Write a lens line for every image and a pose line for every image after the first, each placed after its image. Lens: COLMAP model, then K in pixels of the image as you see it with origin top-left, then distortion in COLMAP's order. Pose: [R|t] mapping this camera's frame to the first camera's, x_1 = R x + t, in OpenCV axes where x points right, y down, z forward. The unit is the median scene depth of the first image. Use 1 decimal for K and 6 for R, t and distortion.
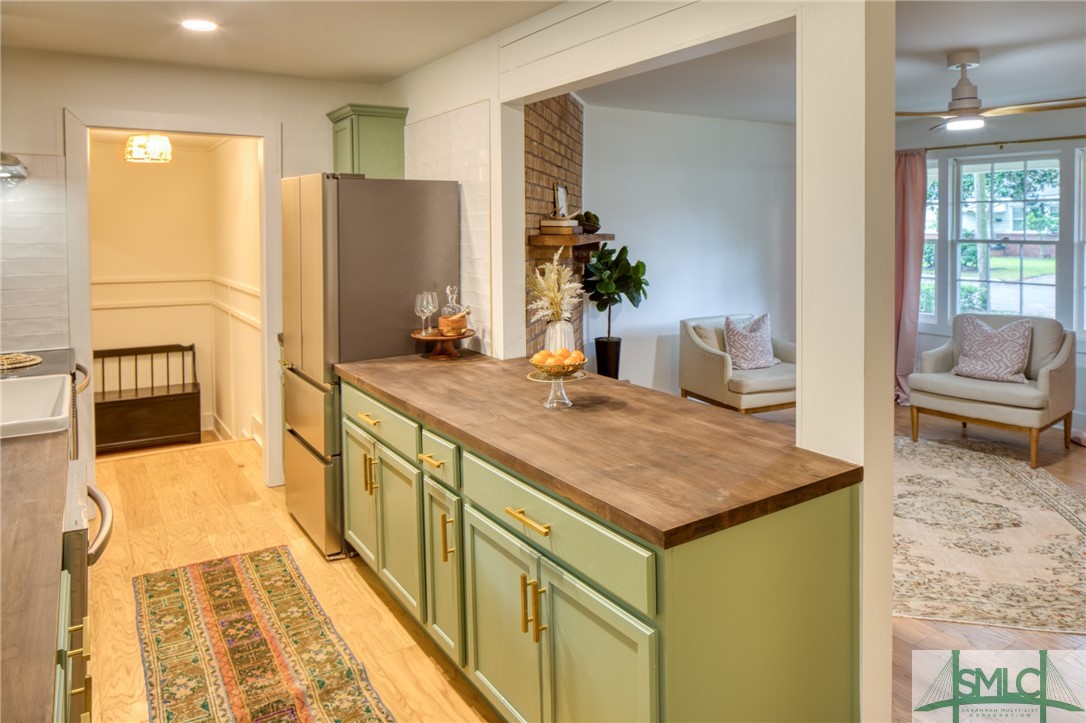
lens RADIAL K [[749.5, 0, 541.6], [0, 749.5, 239.7], [0, 0, 1]] dist [-0.001323, 0.001076]
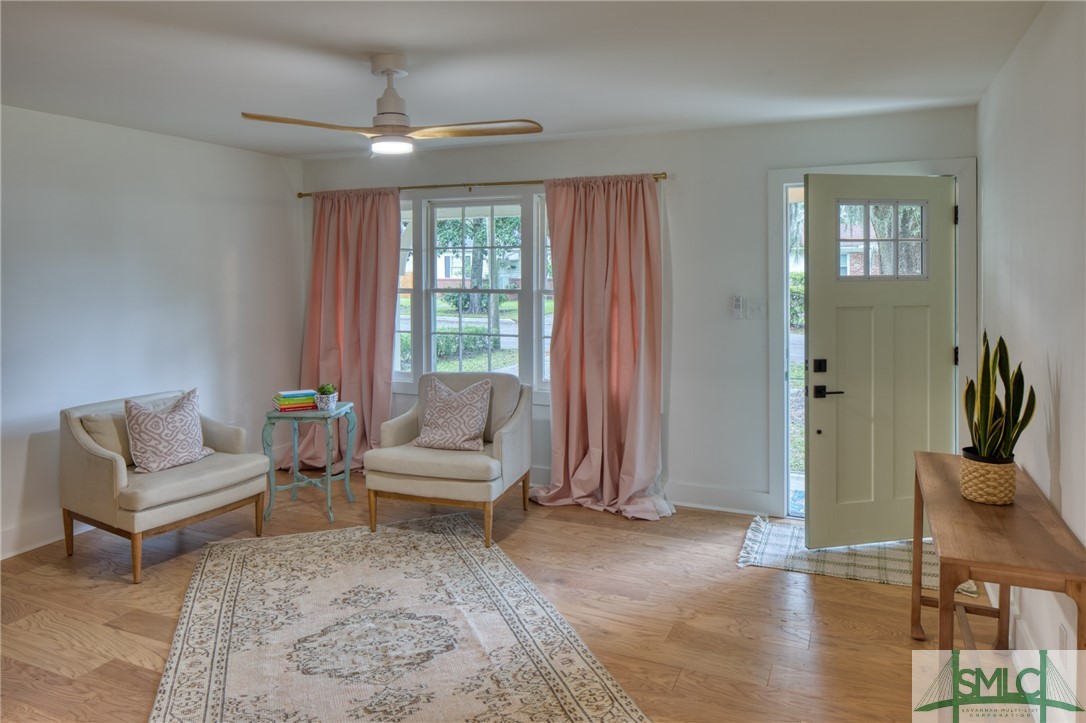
lens RADIAL K [[744.7, 0, 540.5], [0, 744.7, 274.7], [0, 0, 1]] dist [-0.008173, 0.002574]
pose [[0.838562, -0.001676, 0.544804, 0.225465], [0.009779, 0.999880, -0.011975, -0.006927], [-0.544719, 0.015369, 0.838478, 0.217543]]
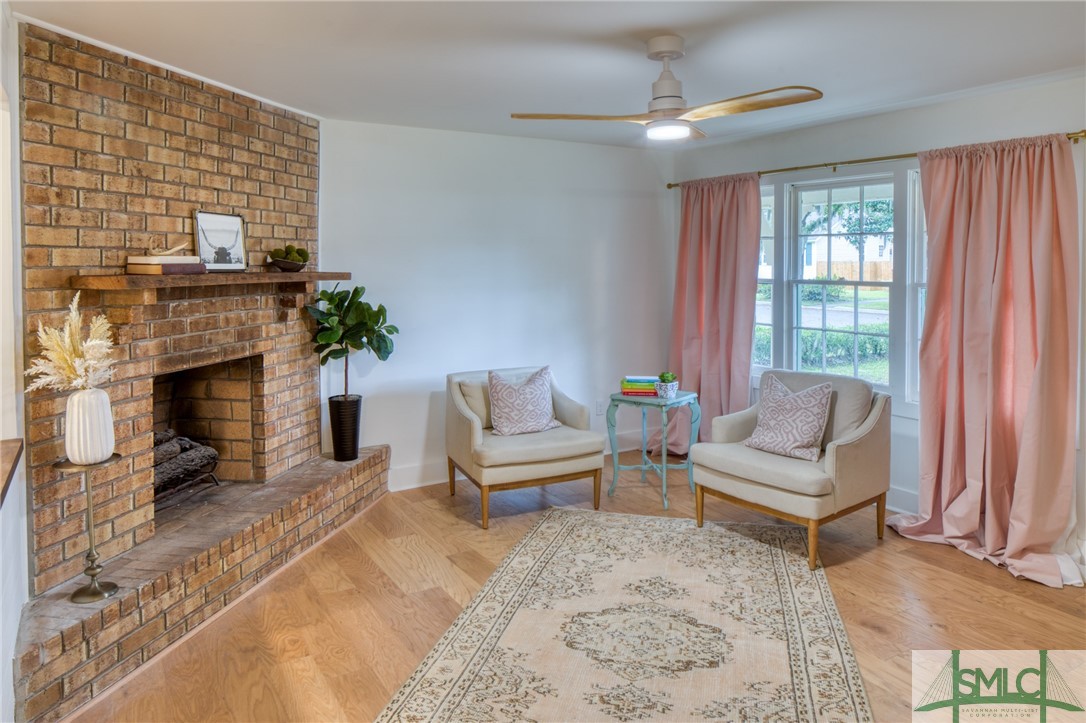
lens RADIAL K [[744.7, 0, 540.5], [0, 744.7, 274.7], [0, 0, 1]] dist [-0.008173, 0.002574]
pose [[0.999647, 0.003675, -0.026331, 0.383559], [-0.003653, 0.999993, 0.000872, -0.007352], [0.026334, -0.000775, 0.999653, 0.202001]]
